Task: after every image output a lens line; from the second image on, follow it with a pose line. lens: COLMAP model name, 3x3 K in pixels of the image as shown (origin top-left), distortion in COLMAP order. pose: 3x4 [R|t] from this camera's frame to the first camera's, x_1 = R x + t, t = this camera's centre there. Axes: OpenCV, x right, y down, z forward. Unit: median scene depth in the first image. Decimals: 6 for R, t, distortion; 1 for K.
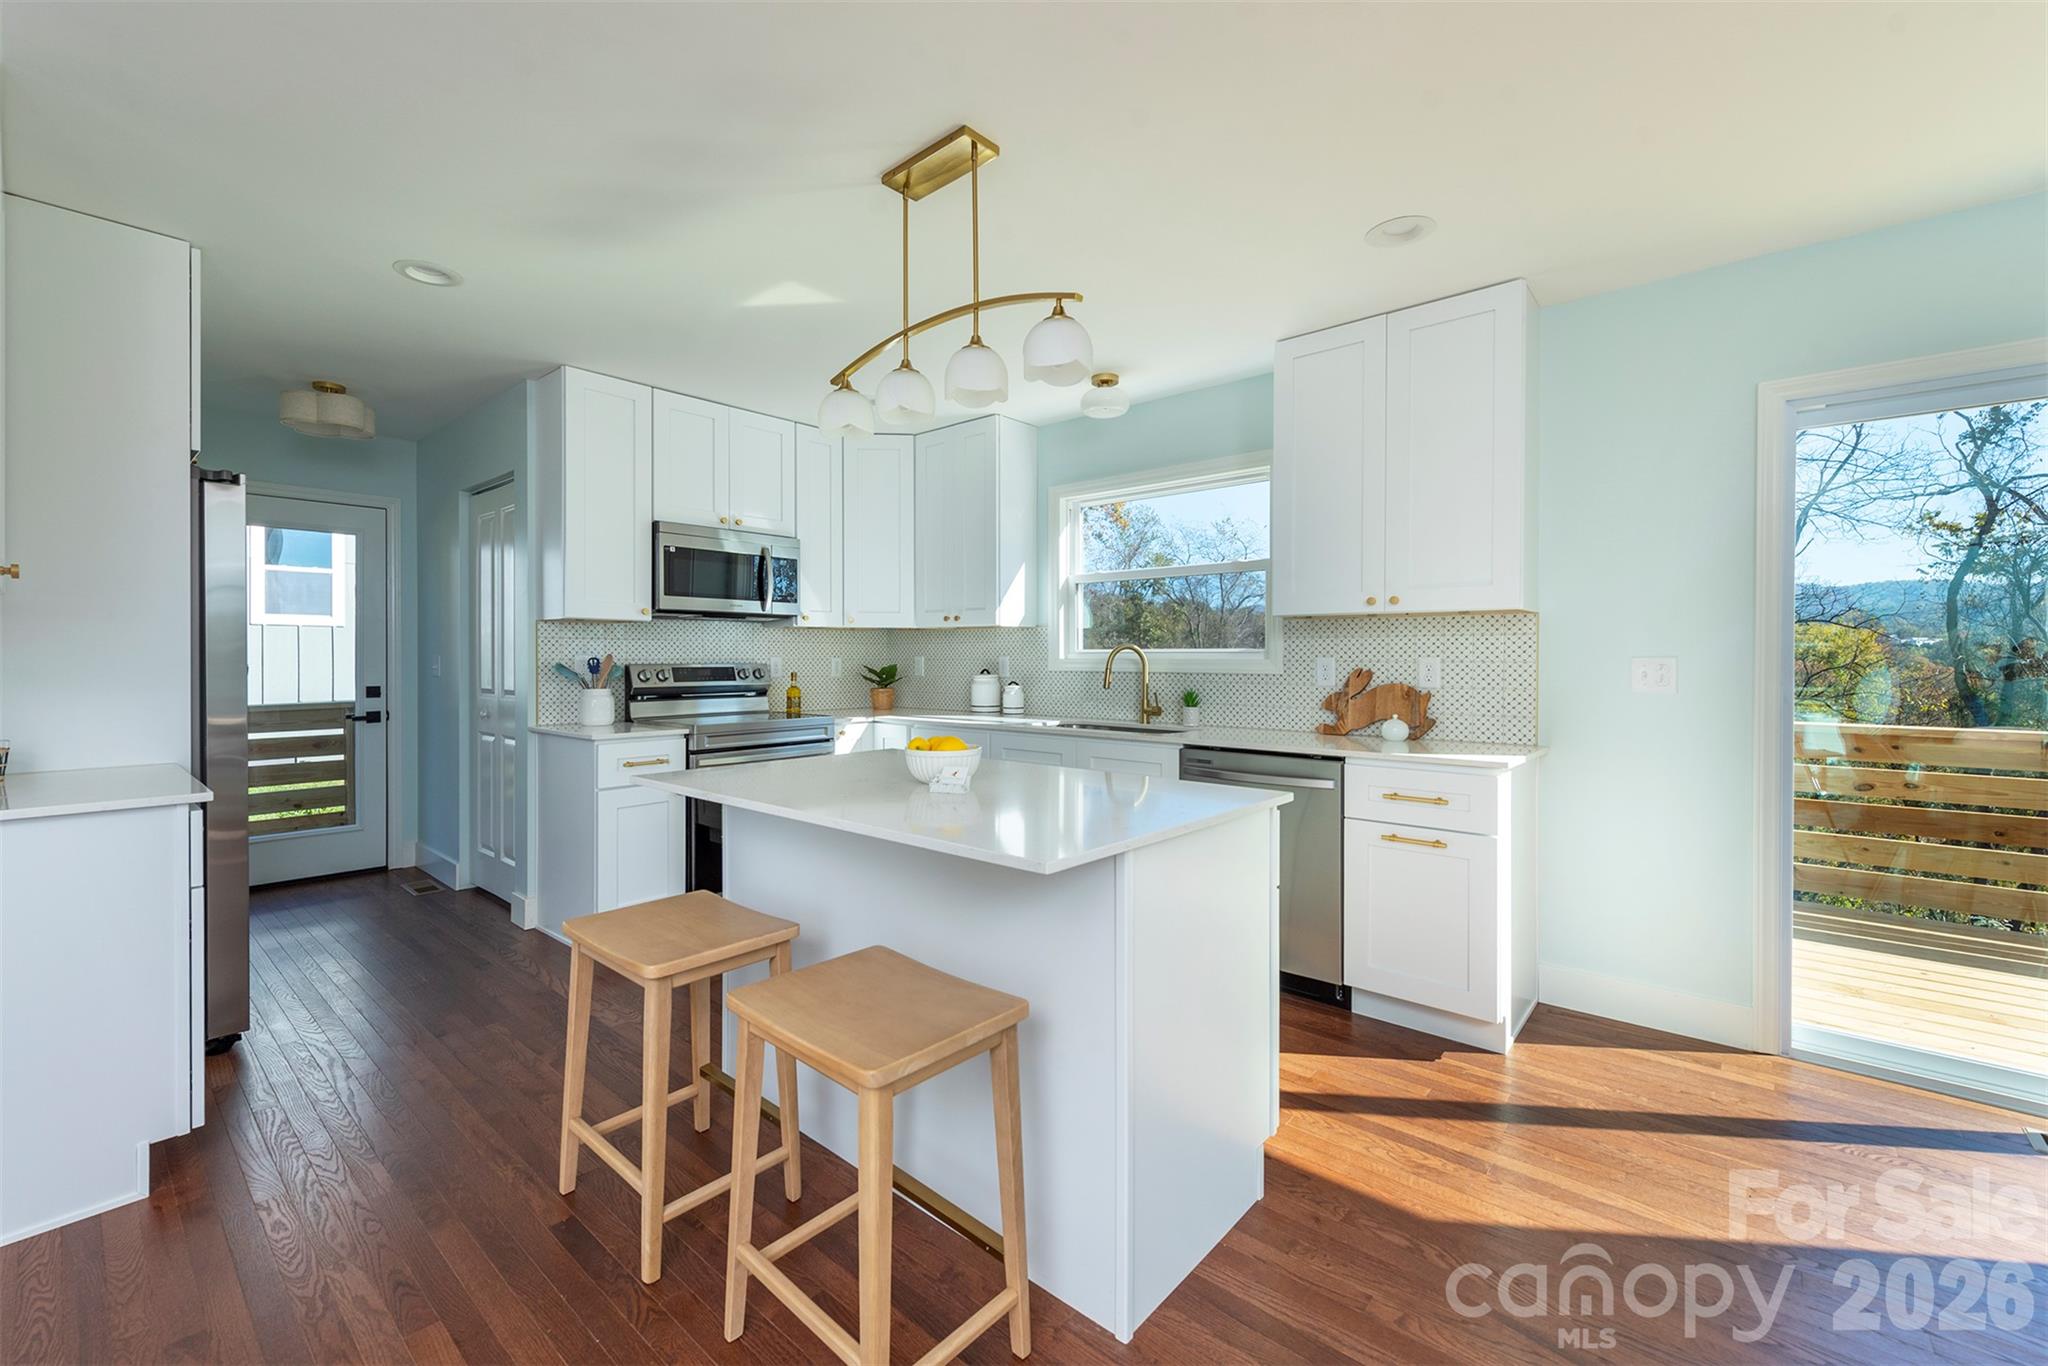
lens RADIAL K [[839.2, 0, 1022.4], [0, 839.2, 665.7], [0, 0, 1]] dist [0.002024, -0.000098]
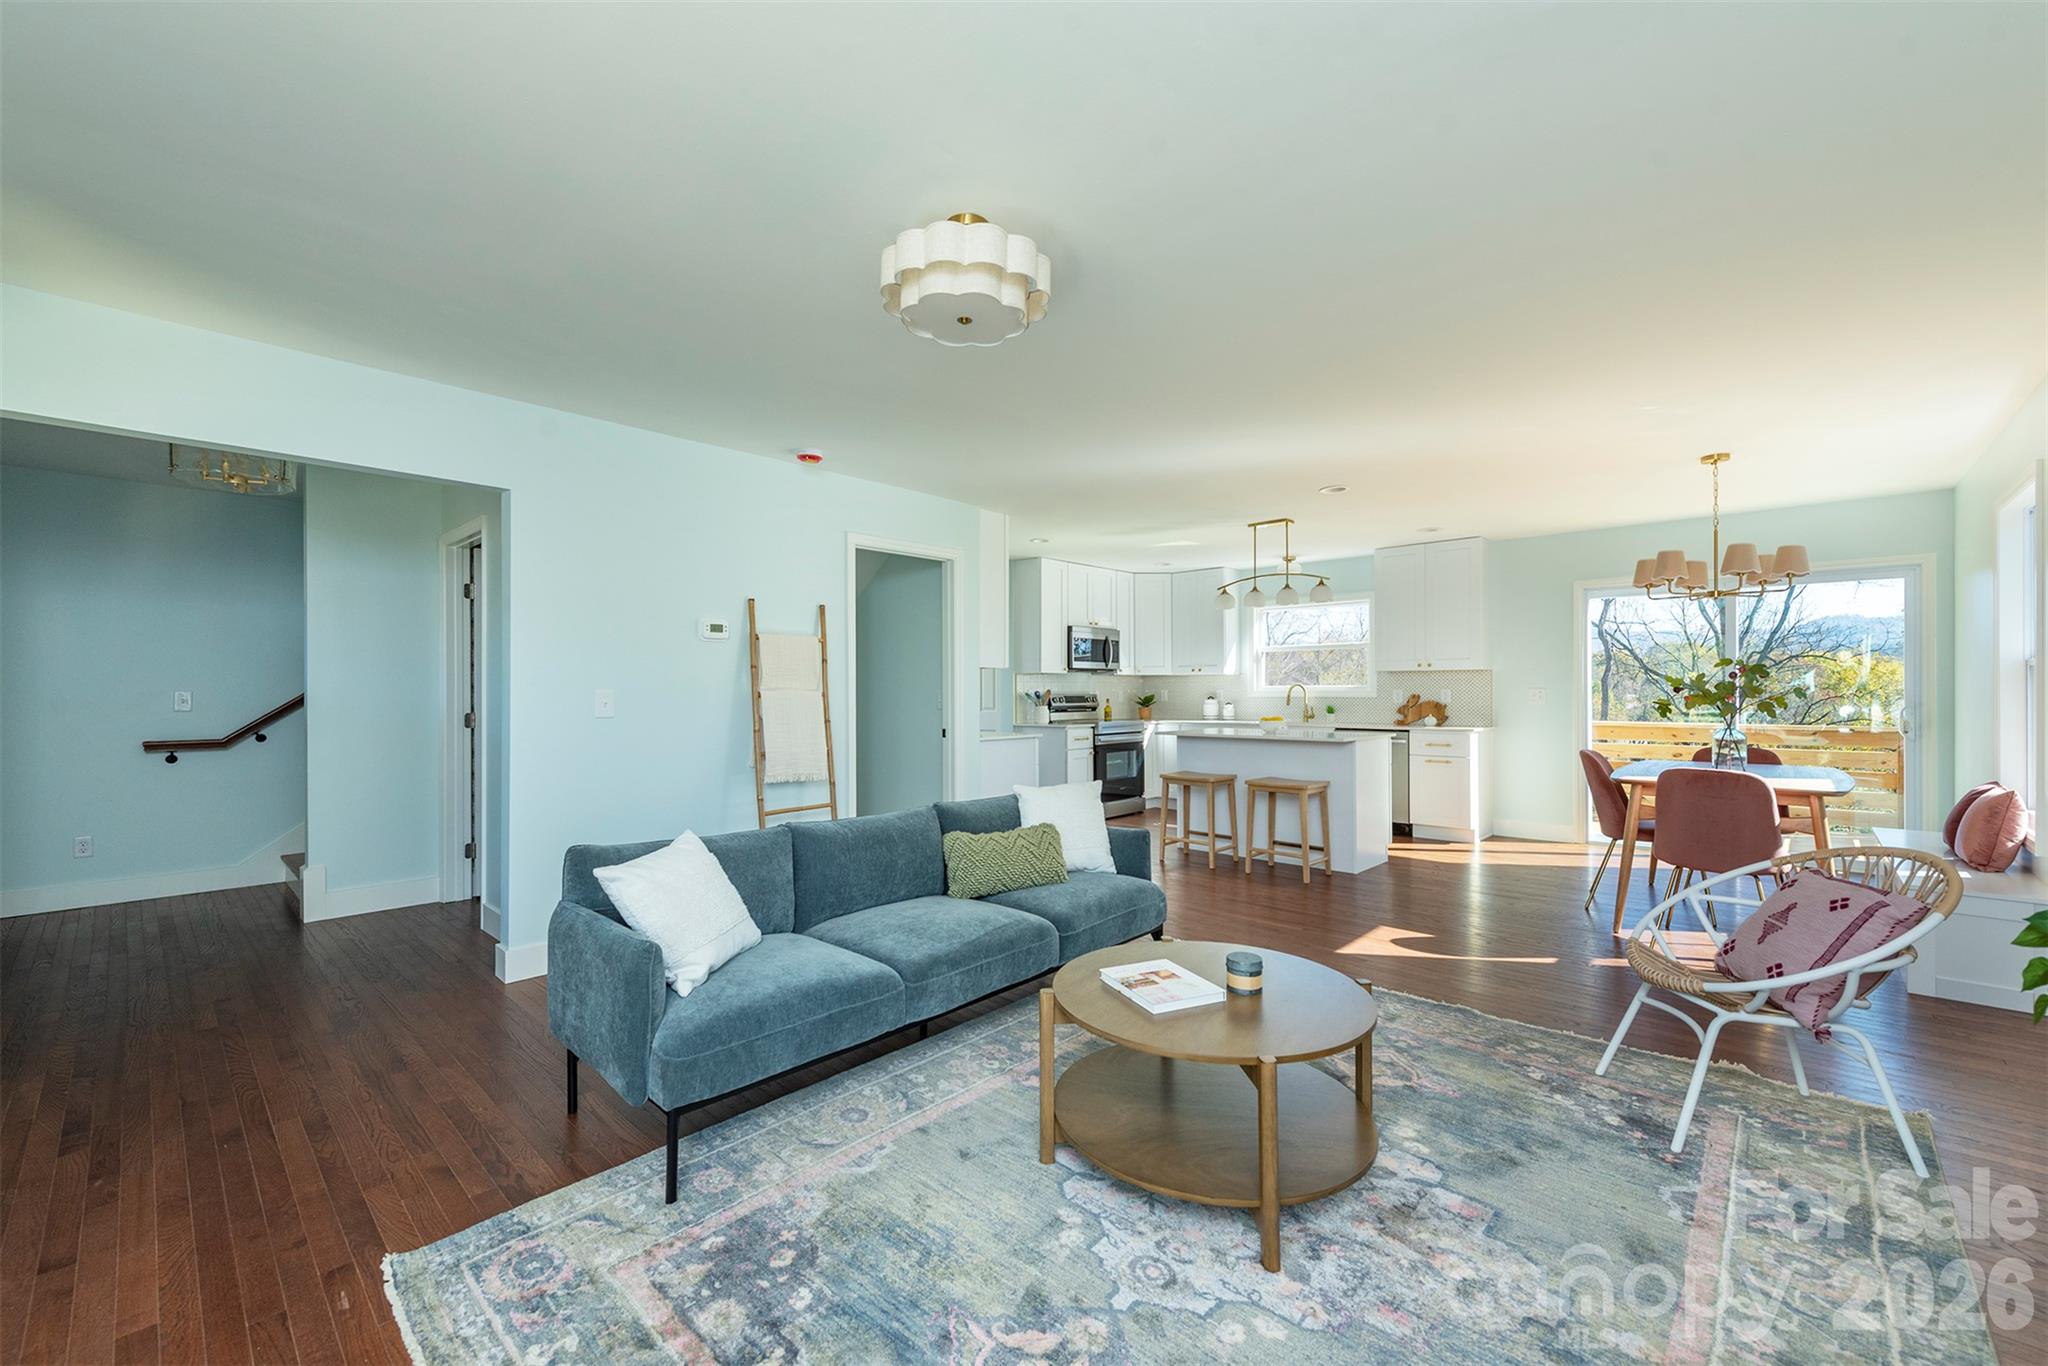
lens RADIAL K [[832.2, 0, 1015.1], [0, 832.2, 680.7], [0, 0, 1]] dist [0.001744, 0.000183]
pose [[0.998934, -0.005209, -0.045864, -0.480181], [0.004129, 0.999713, -0.023613, 0.012985], [0.045974, 0.023398, 0.998669, -1.087979]]
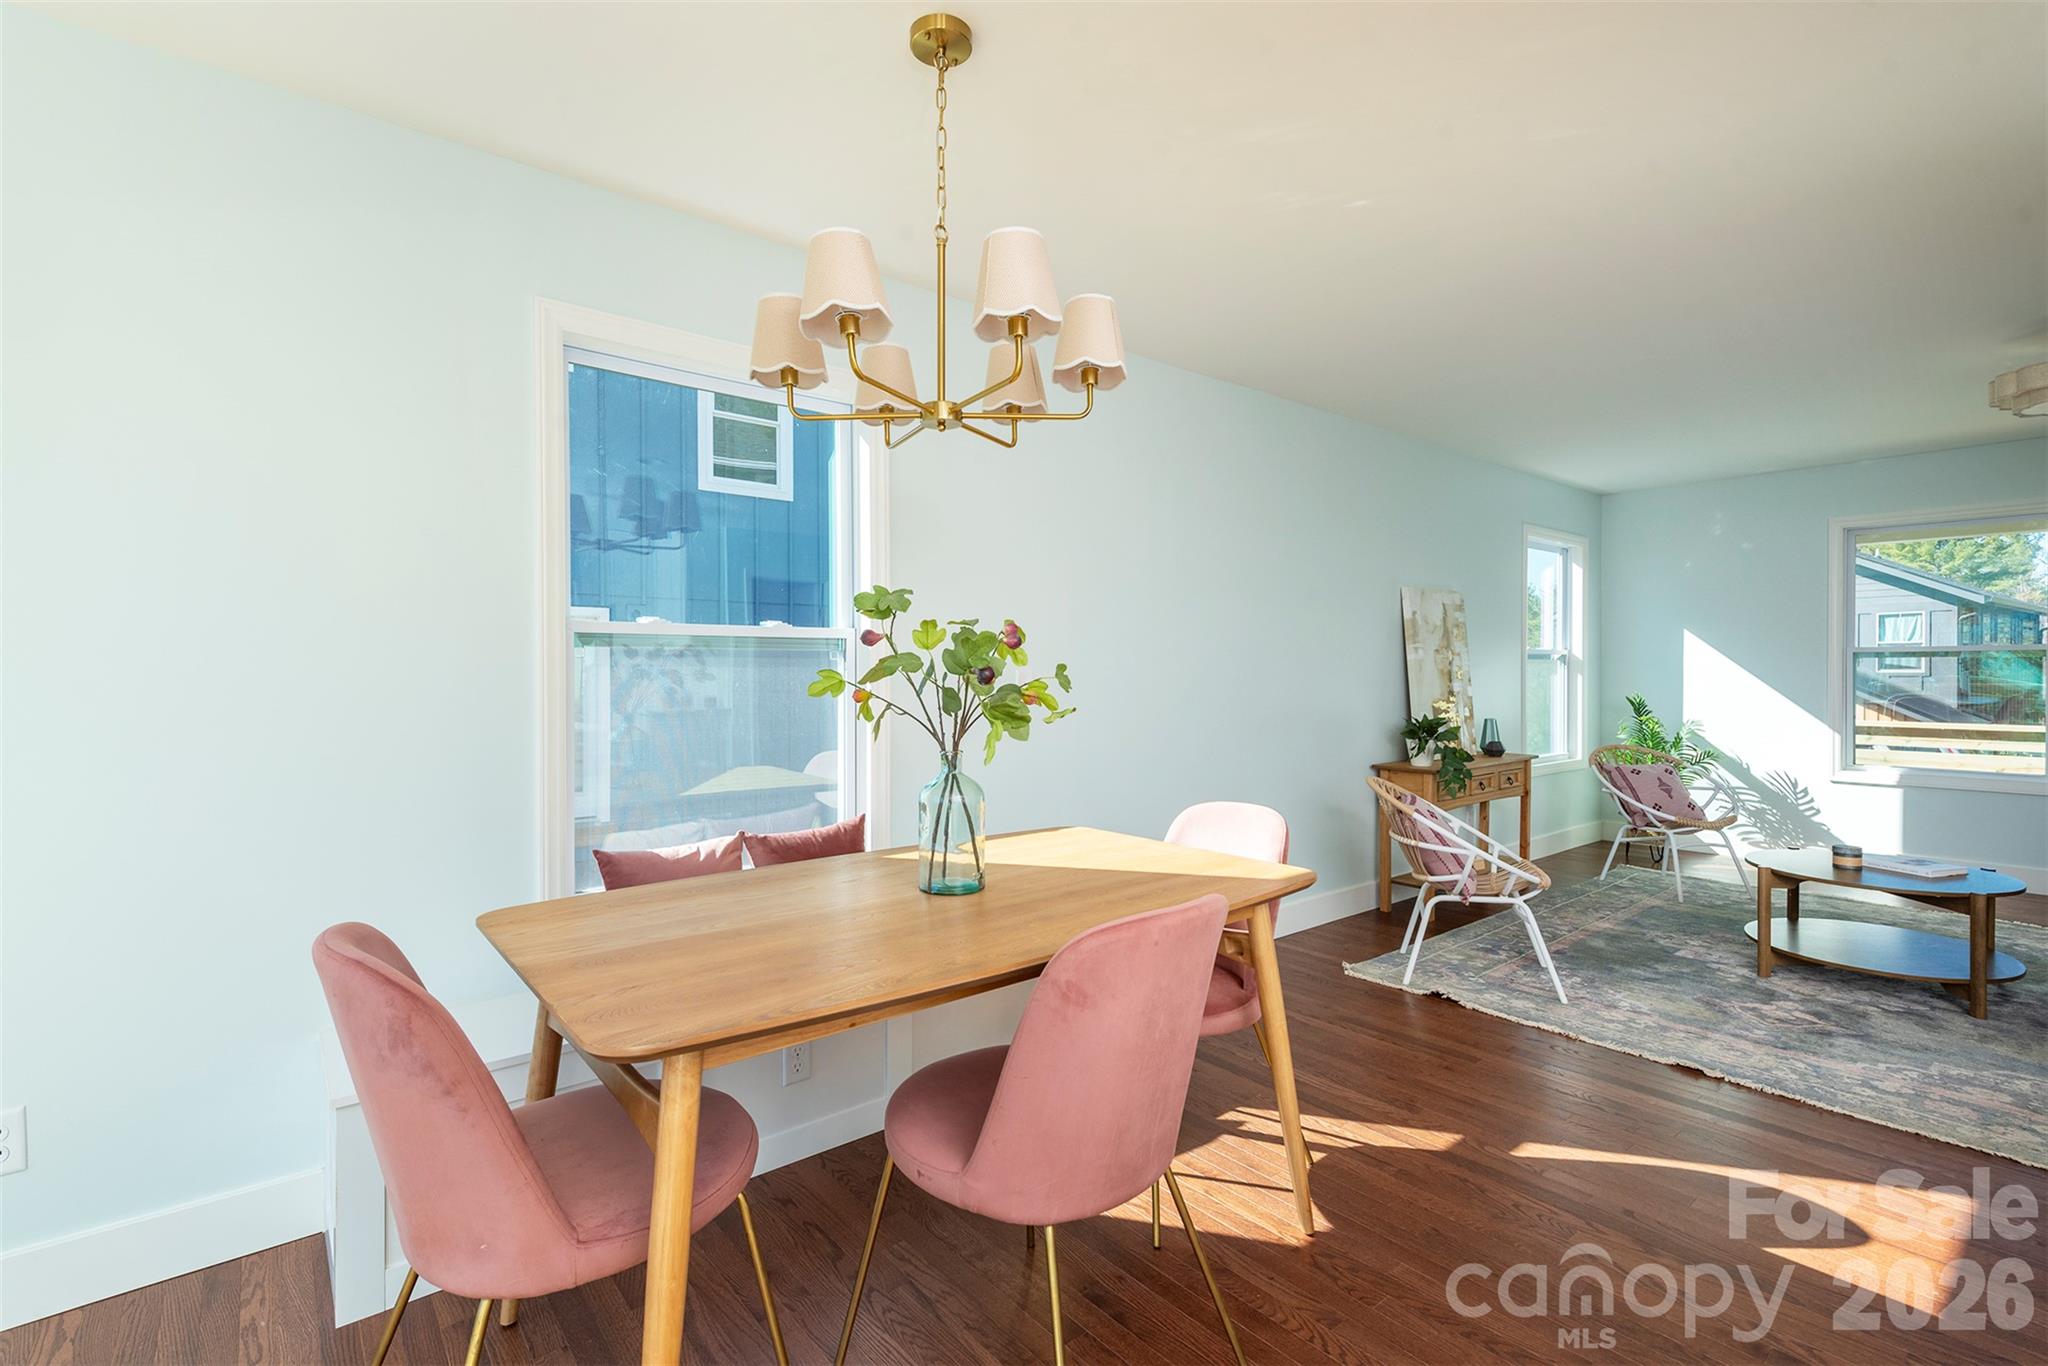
lens RADIAL K [[941.1, 0, 1021.1], [0, 941.1, 673.7], [0, 0, 1]] dist [0.002415, 0.000287]
pose [[-0.986061, -0.001988, 0.166371, 0.329109], [0.000623, 0.999877, 0.015643, -0.005911], [-0.166382, 0.015528, -0.985939, 0.595847]]
